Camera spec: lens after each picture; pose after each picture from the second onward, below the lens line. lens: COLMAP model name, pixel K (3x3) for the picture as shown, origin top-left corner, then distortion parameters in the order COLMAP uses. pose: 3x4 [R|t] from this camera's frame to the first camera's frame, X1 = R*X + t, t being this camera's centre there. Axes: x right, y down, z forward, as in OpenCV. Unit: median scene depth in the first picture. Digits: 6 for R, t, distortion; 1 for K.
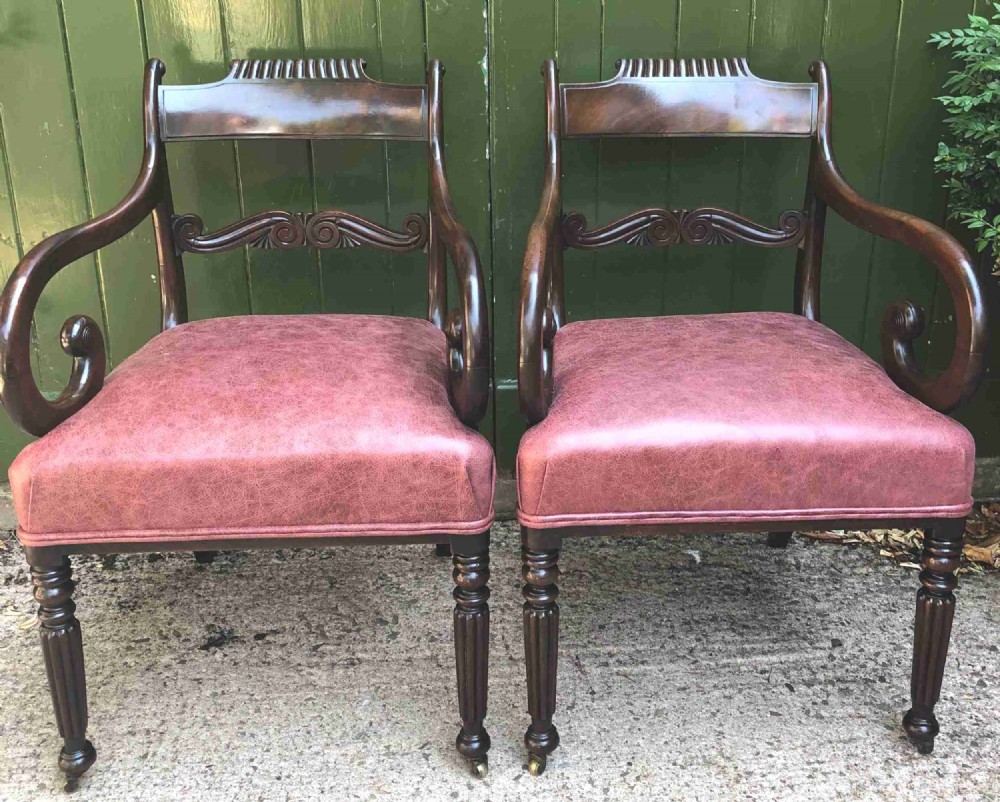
lens RADIAL K [[1136.1, 0, 524.8], [0, 1136.1, 303.4], [0, 0, 1]] dist [-0.023635, 0.075120]
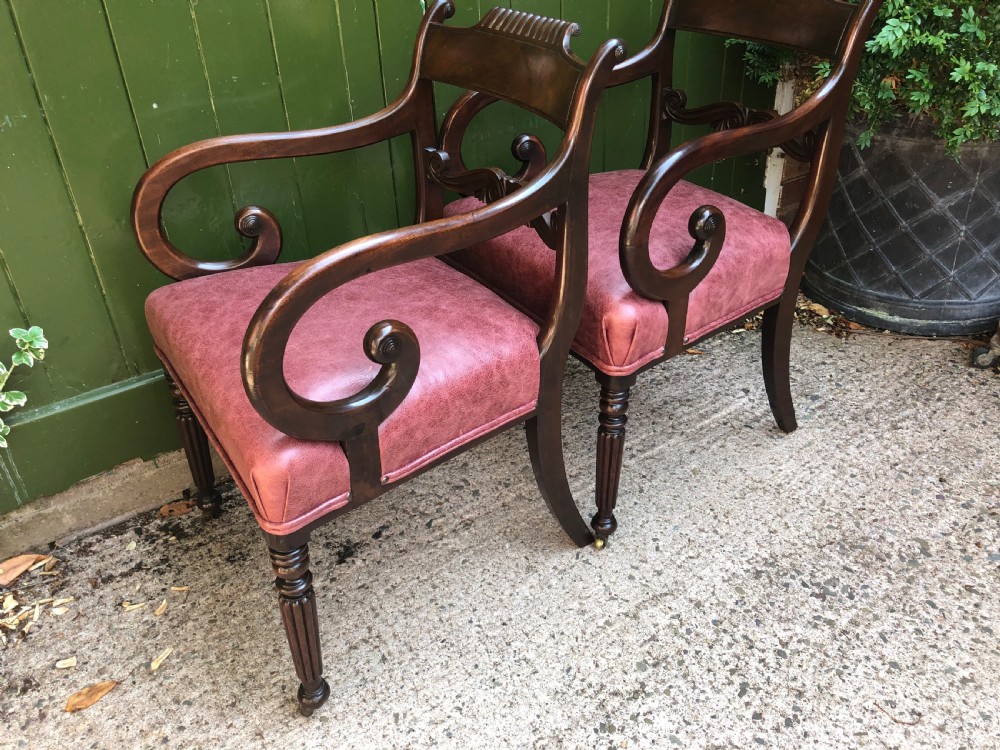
lens RADIAL K [[815.5, 0, 500.0], [0, 815.5, 375.0], [0, 0, 1]] dist [0.013113, -0.005138]
pose [[0.861118, -0.293995, 0.414781, -0.455341], [0.208072, 0.948188, 0.240096, -0.040981], [-0.463877, -0.120447, 0.877673, 0.239823]]
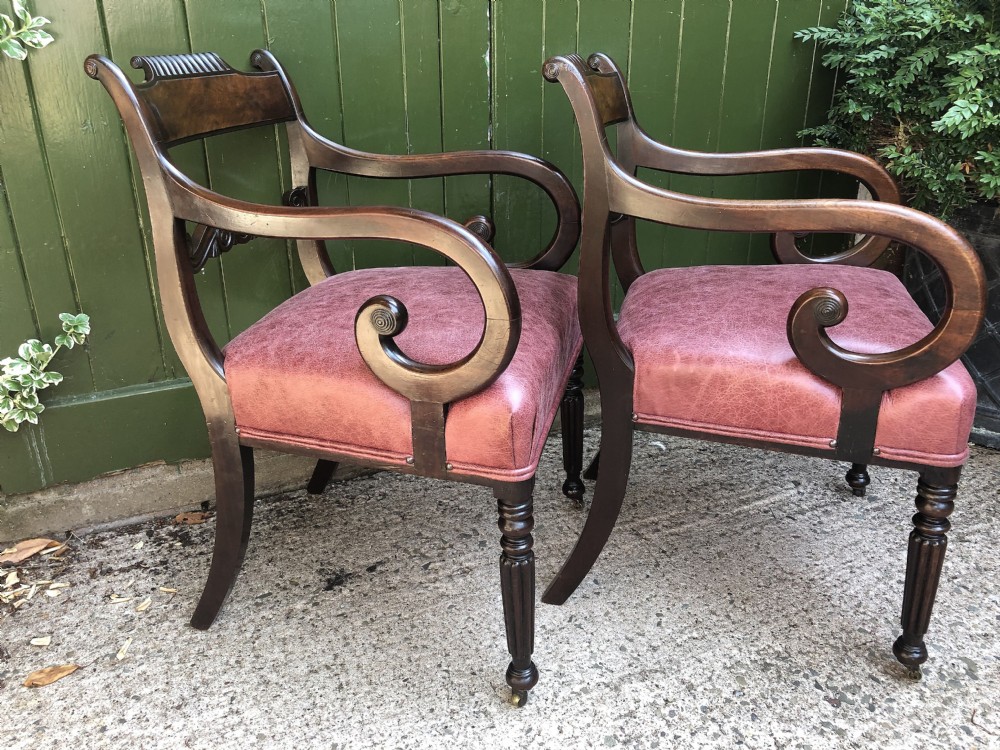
lens RADIAL K [[817.5, 0, 499.0], [0, 817.5, 358.4], [0, 0, 1]] dist [-0.007352, 0.038301]
pose [[0.940342, -0.130069, 0.314387, -0.367871], [0.118228, 0.991376, 0.056531, 0.058176], [-0.319029, -0.015990, 0.947610, 0.203218]]
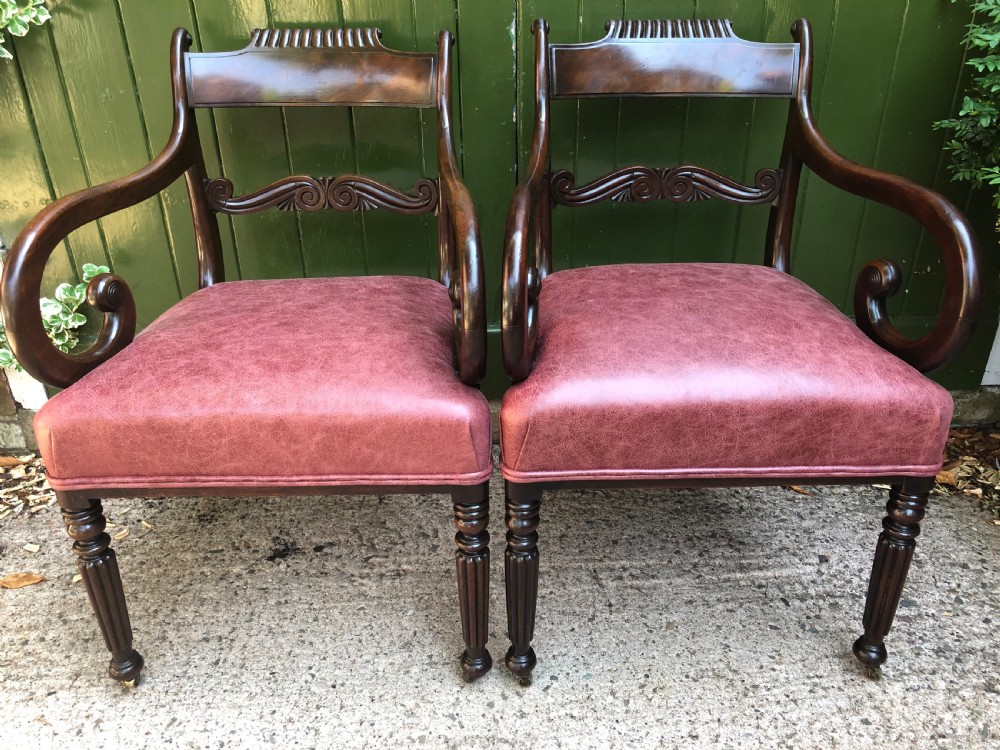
lens RADIAL K [[819.3, 0, 504.7], [0, 819.3, 360.0], [0, 0, 1]] dist [-0.001548, 0.022457]
pose [[0.999679, 0.002697, -0.025200, -0.025360], [0.000793, 0.990508, 0.137450, -0.011788], [0.025331, -0.137425, 0.990188, 0.220167]]
